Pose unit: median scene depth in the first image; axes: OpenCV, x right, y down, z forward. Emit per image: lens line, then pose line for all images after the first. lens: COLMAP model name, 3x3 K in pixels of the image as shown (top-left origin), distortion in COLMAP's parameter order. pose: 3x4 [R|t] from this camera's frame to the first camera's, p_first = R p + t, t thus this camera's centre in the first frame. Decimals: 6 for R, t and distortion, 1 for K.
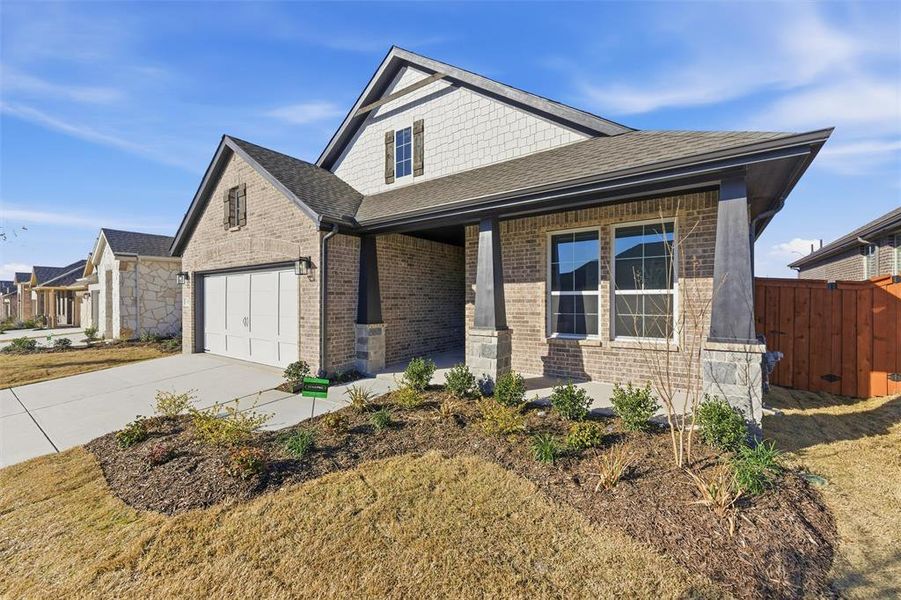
lens RADIAL K [[371.6, 0, 445.2], [0, 371.6, 298.6], [0, 0, 1]] dist [-0.001300, -0.000033]
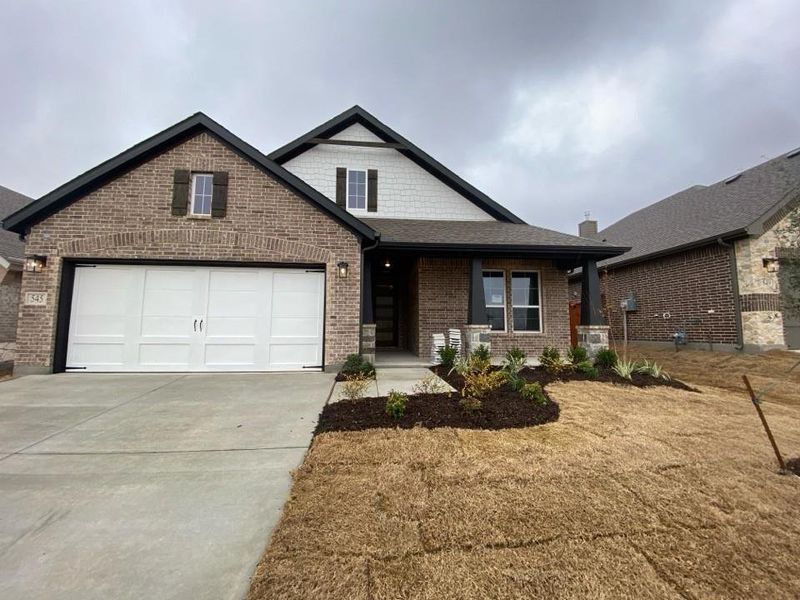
lens RADIAL K [[321.0, 0, 398.2], [0, 321.0, 300.2], [0, 0, 1]] dist [0.039590, -0.031585]
pose [[0.744752, 0.064481, 0.664219, -0.719941], [-0.007510, 0.996068, -0.088276, 0.069352], [-0.667299, 0.060755, 0.742308, 0.138123]]
